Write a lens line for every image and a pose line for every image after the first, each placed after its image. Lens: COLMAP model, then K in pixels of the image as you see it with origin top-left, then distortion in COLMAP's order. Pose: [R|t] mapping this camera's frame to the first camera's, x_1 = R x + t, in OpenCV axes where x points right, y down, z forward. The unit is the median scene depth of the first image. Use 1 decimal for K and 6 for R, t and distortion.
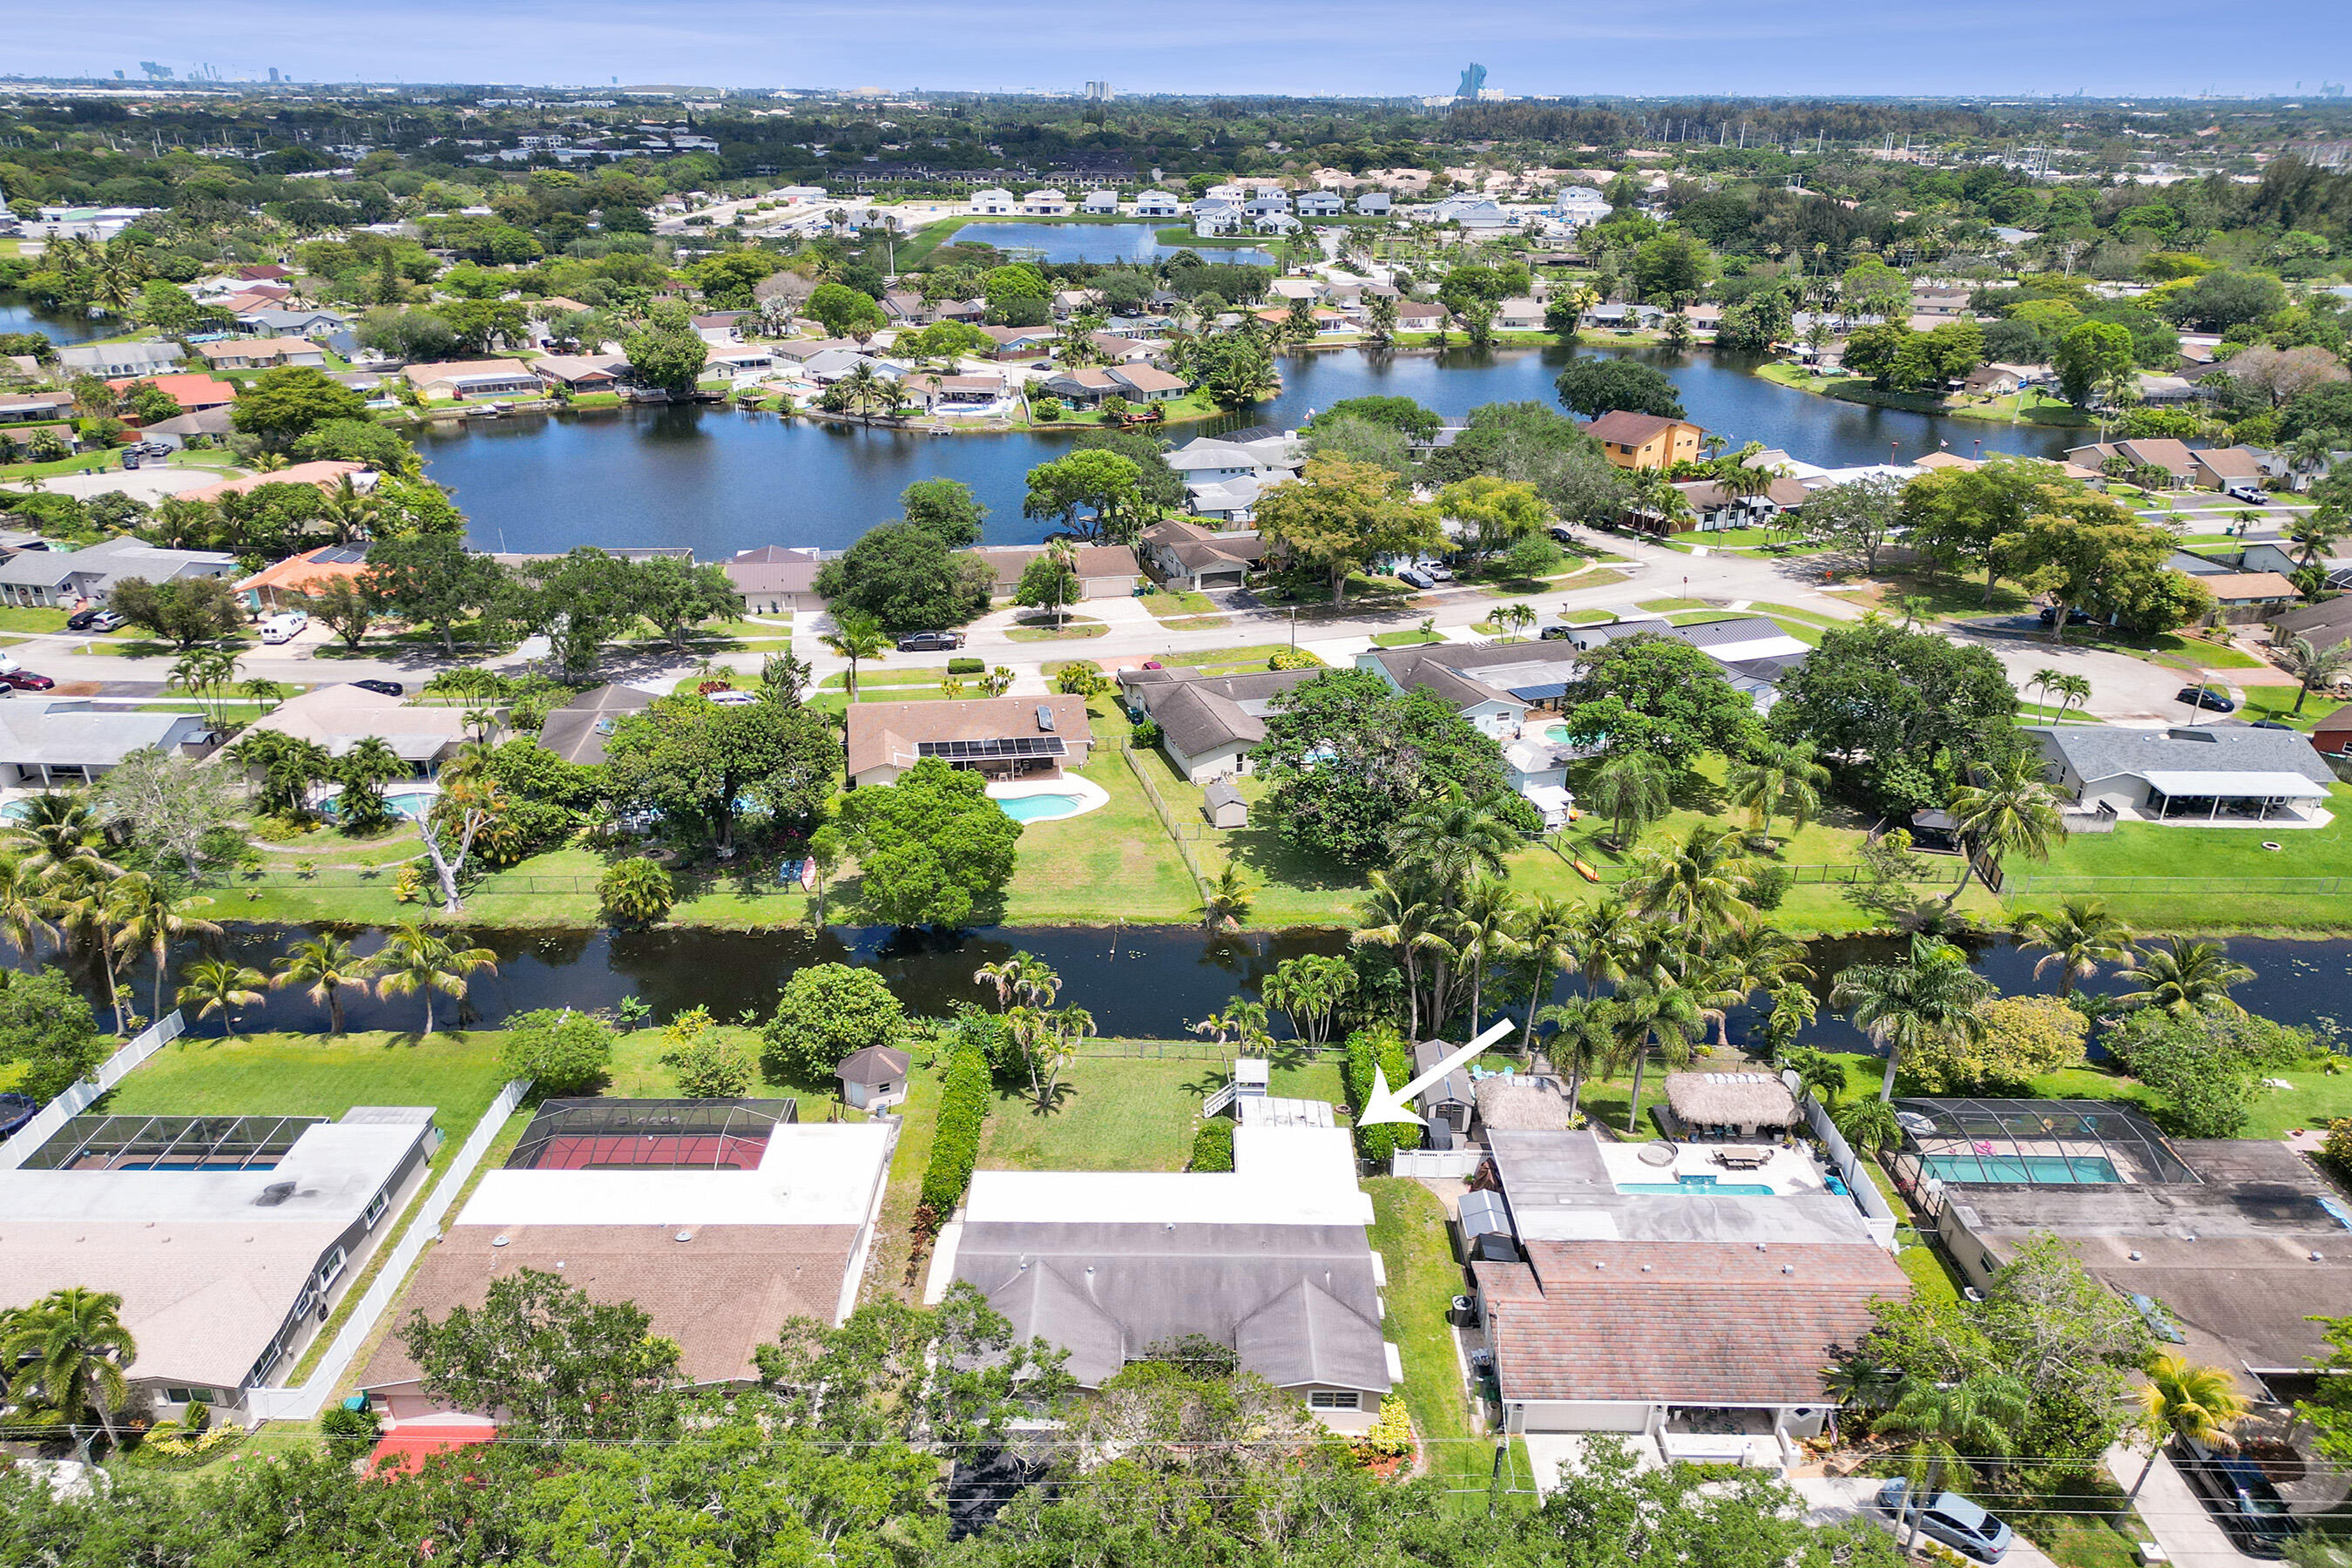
lens RADIAL K [[1715.3, 0, 1176.0], [0, 1715.3, 784.0], [0, 0, 1]] dist [0.060039, -0.063080]
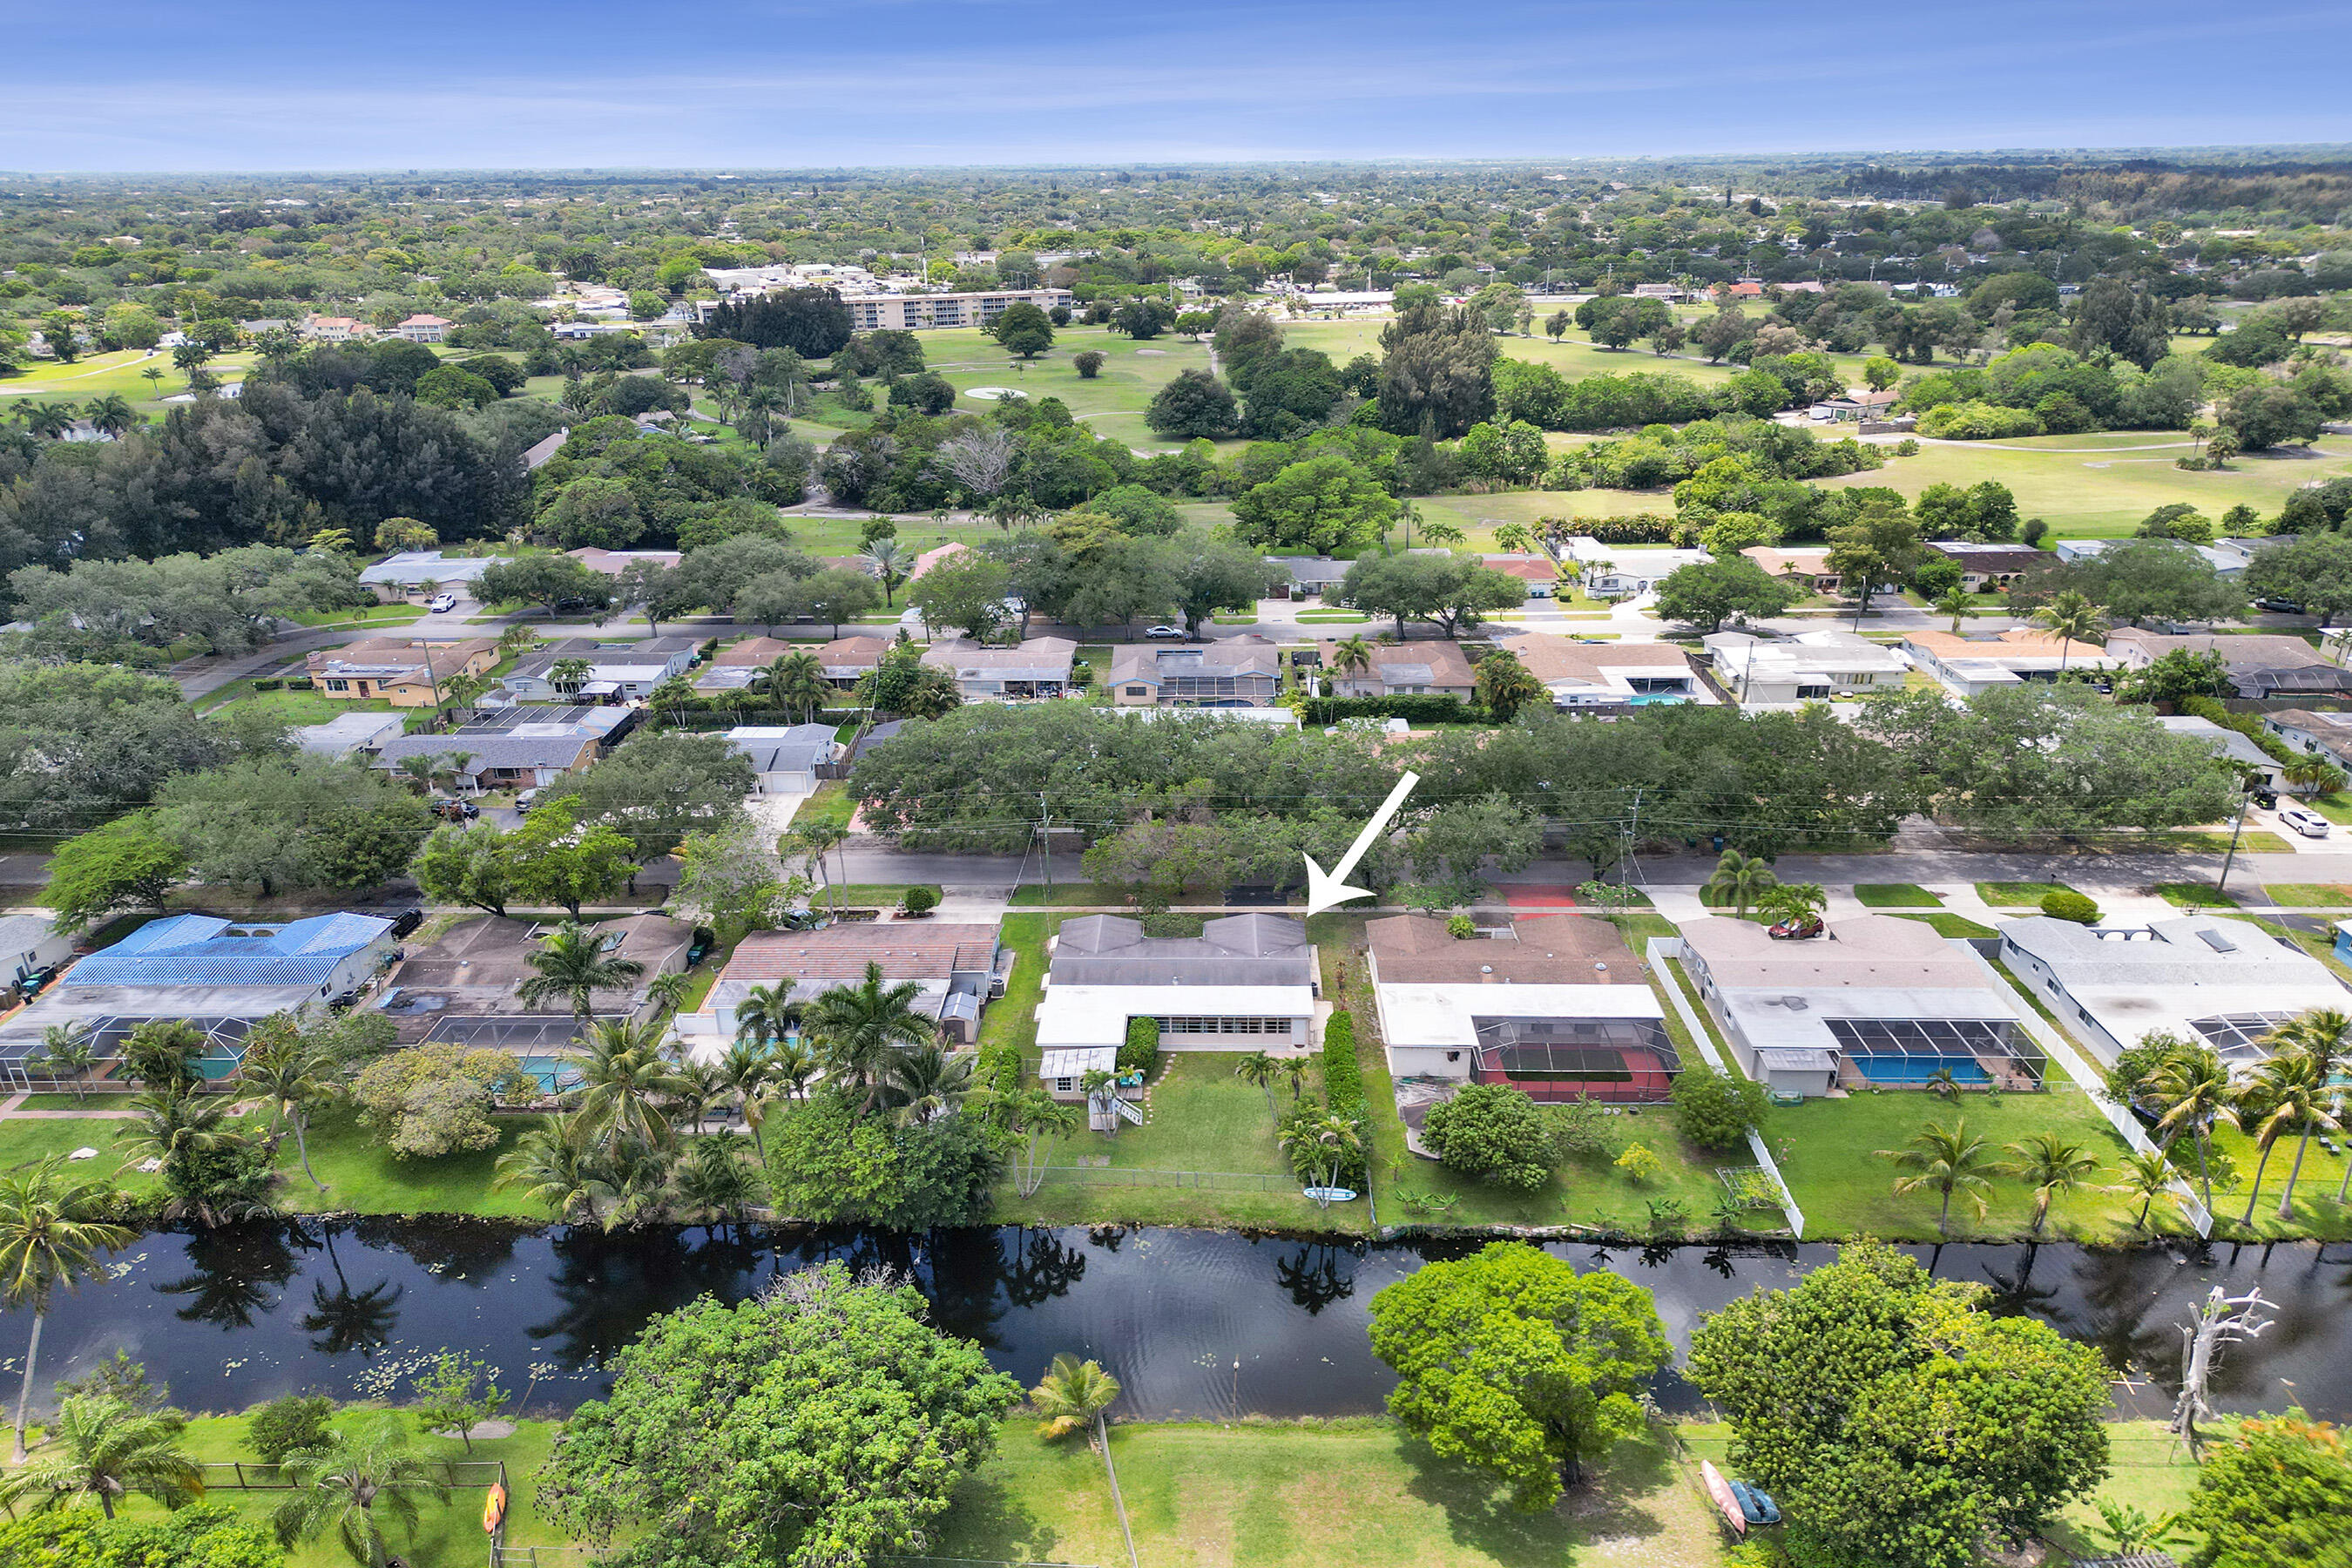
lens RADIAL K [[1642.0, 0, 1163.3], [0, 1642.0, 812.2], [0, 0, 1]] dist [0.078466, -0.097992]
pose [[-0.999241, -0.004781, 0.038664, -0.029038], [0.022606, 0.737121, 0.675382, -0.512770], [-0.031729, 0.675743, -0.736454, 1.201102]]
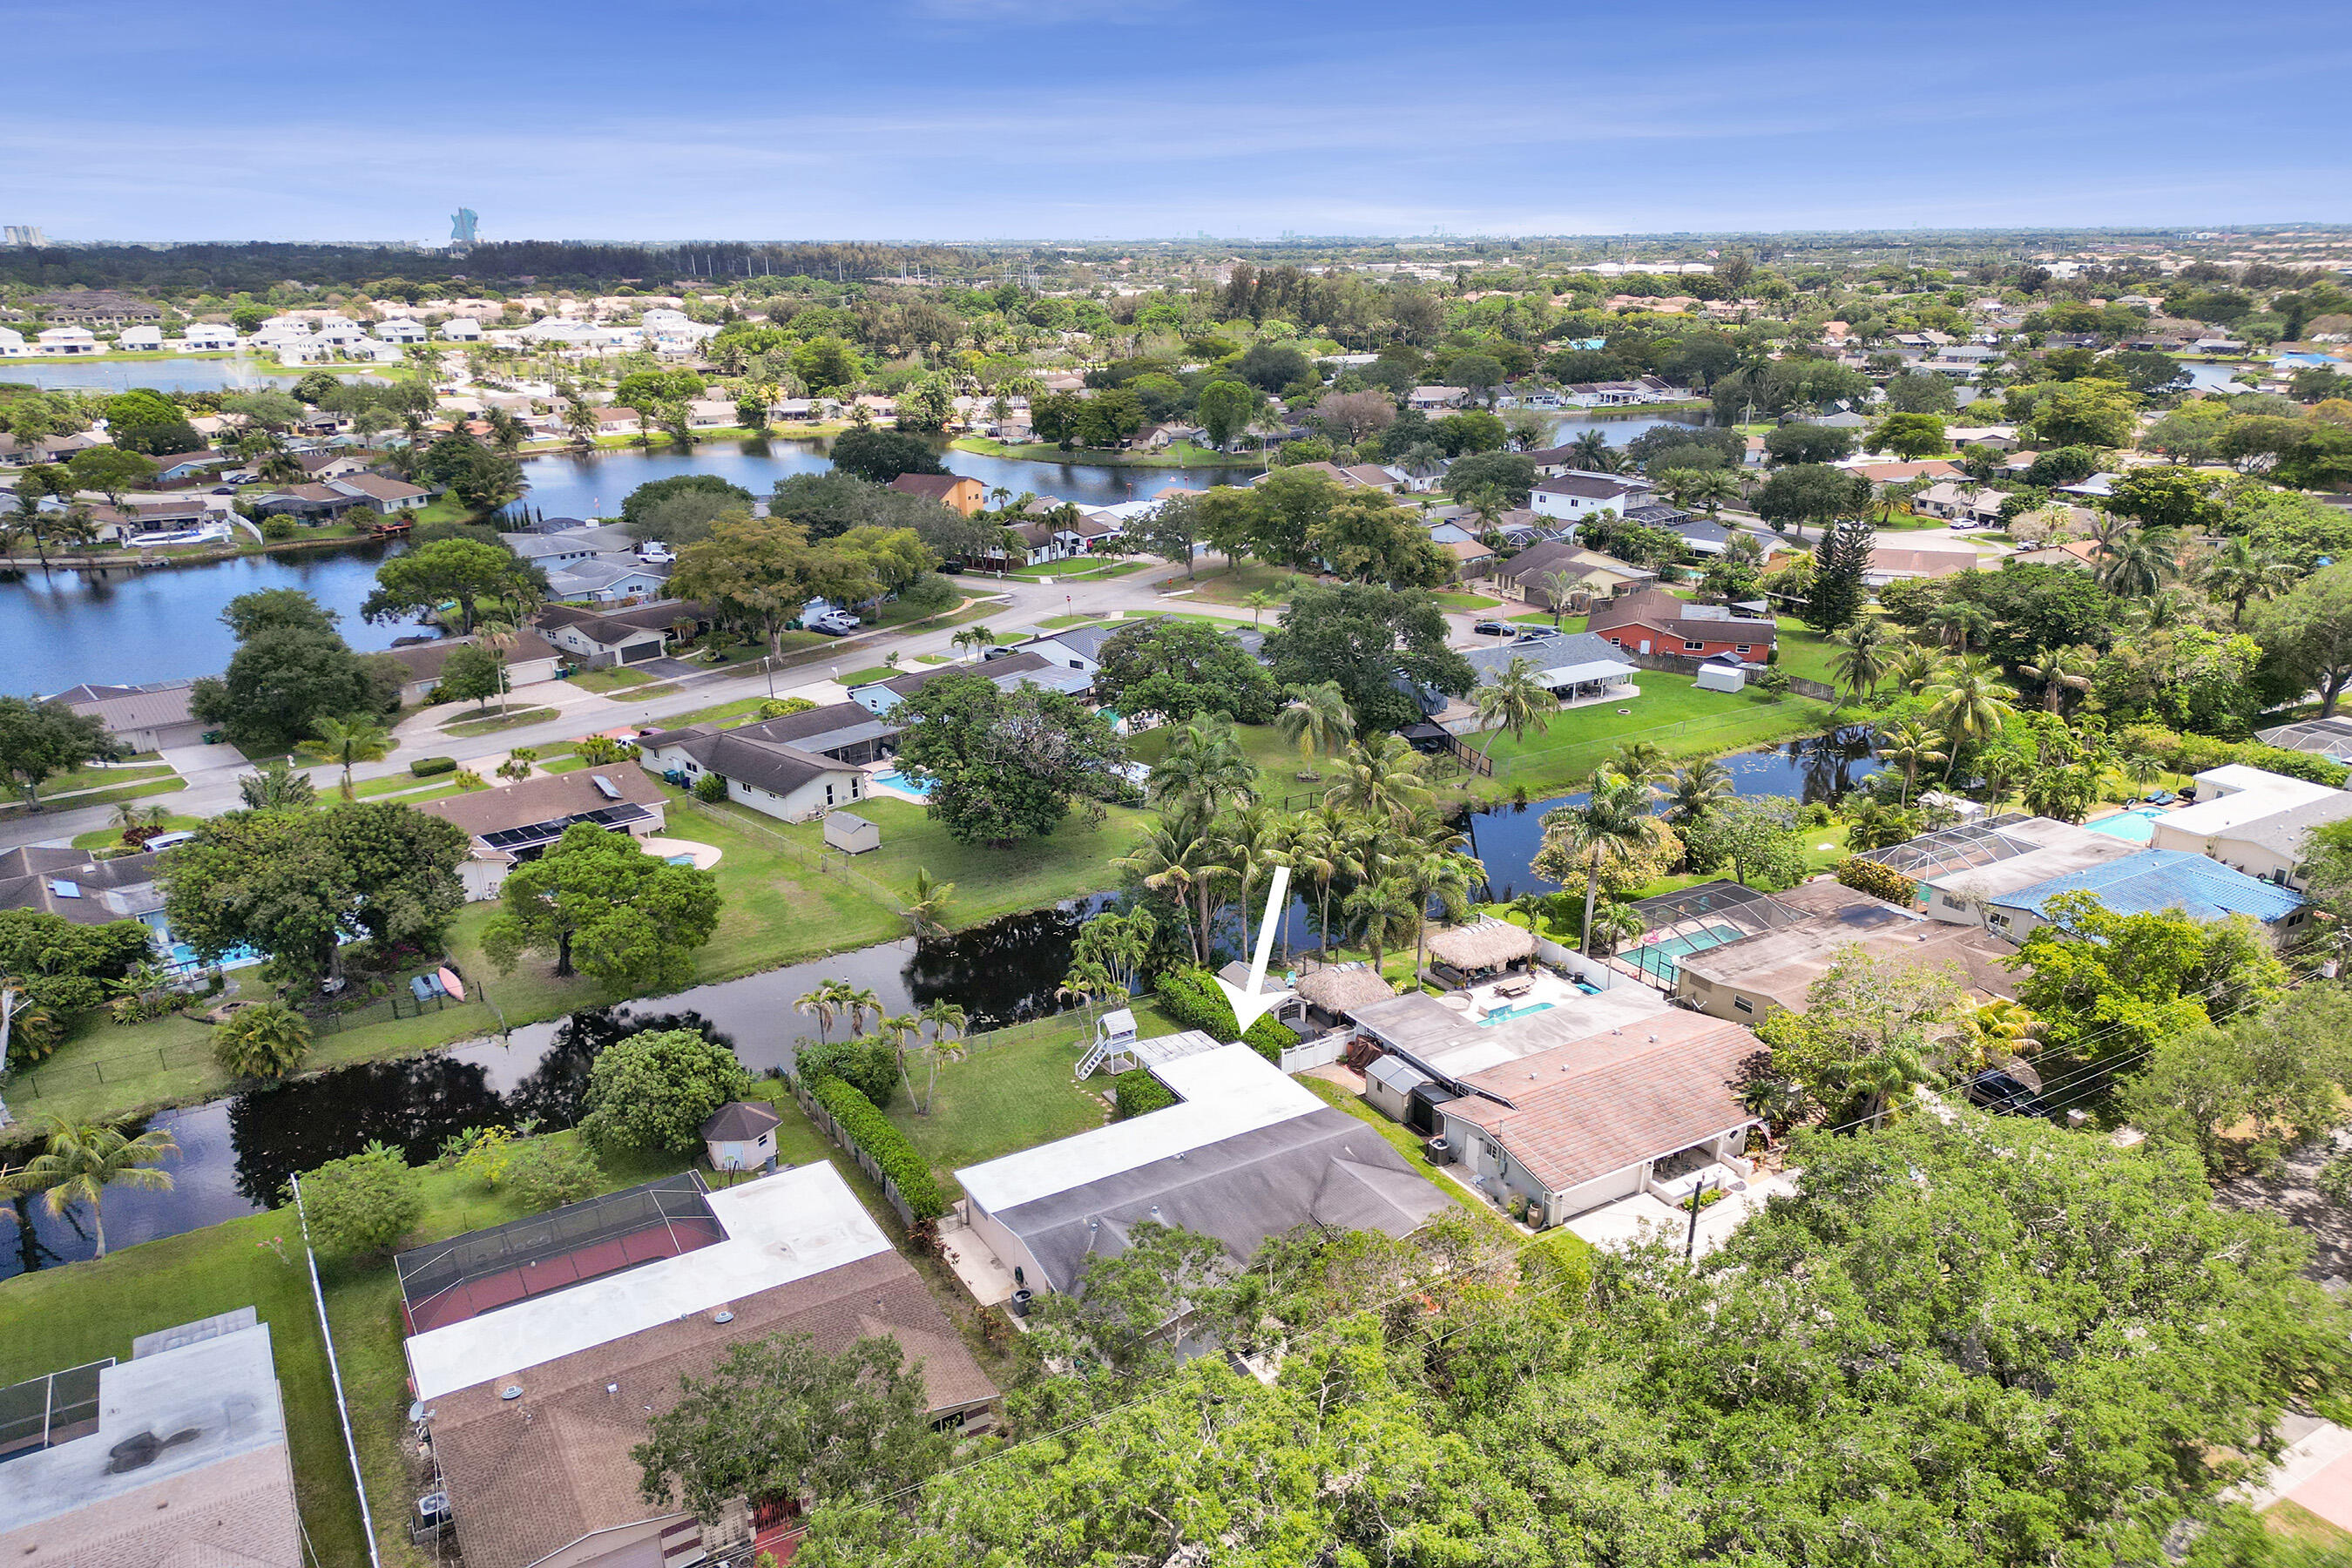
lens RADIAL K [[1640.3, 0, 1146.0], [0, 1640.3, 788.9], [0, 0, 1]] dist [0.054333, -0.052867]
pose [[0.862600, -0.171884, 0.475791, -0.271003], [0.198997, 0.979977, -0.006753, 0.028586], [-0.465103, 0.100506, 0.879532, 0.083067]]
